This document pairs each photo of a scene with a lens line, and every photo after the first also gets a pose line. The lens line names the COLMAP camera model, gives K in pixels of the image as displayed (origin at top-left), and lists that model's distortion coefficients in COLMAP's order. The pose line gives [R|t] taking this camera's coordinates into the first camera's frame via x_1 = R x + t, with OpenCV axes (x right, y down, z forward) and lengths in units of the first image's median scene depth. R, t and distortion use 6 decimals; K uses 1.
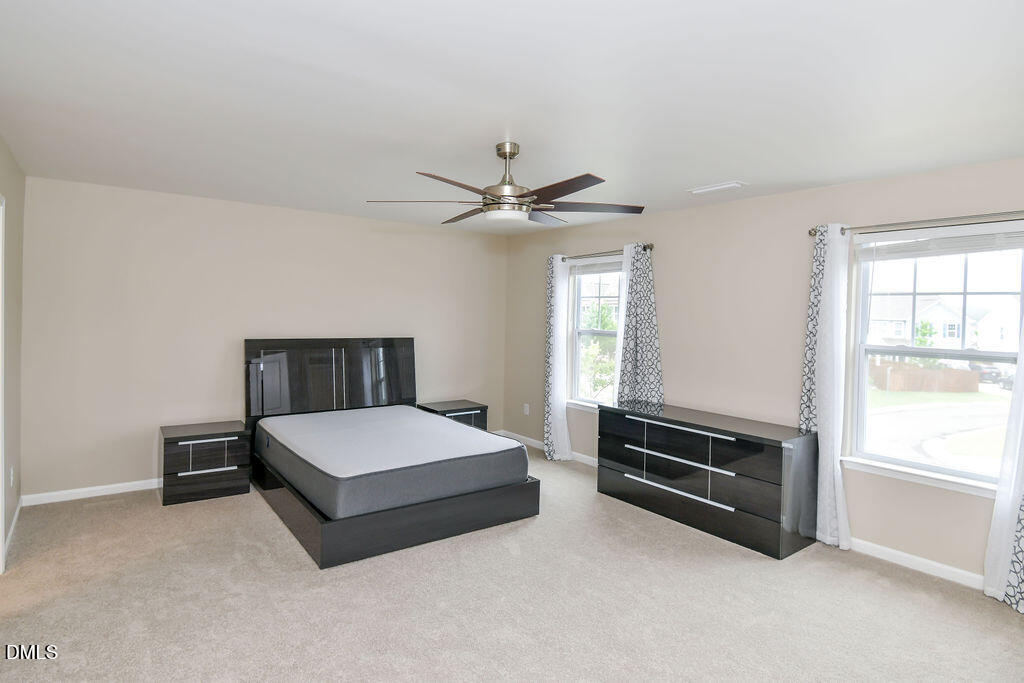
lens RADIAL K [[502.8, 0, 513.1], [0, 502.8, 311.2], [0, 0, 1]] dist [-0.000388, -0.012362]
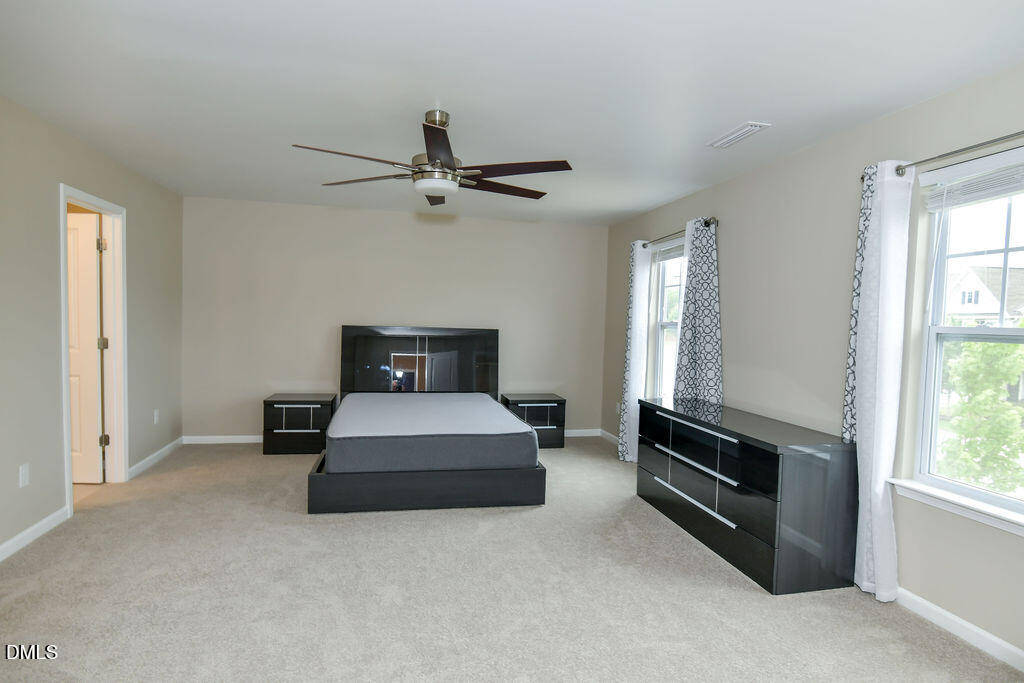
lens RADIAL K [[500.1, 0, 510.4], [0, 500.1, 331.7], [0, 0, 1]] dist [-0.011167, -0.000778]
pose [[0.924689, 0.014585, -0.380443, 0.351654], [-0.005037, 0.999647, 0.026082, 0.049633], [0.380690, -0.022202, 0.924436, 0.098052]]
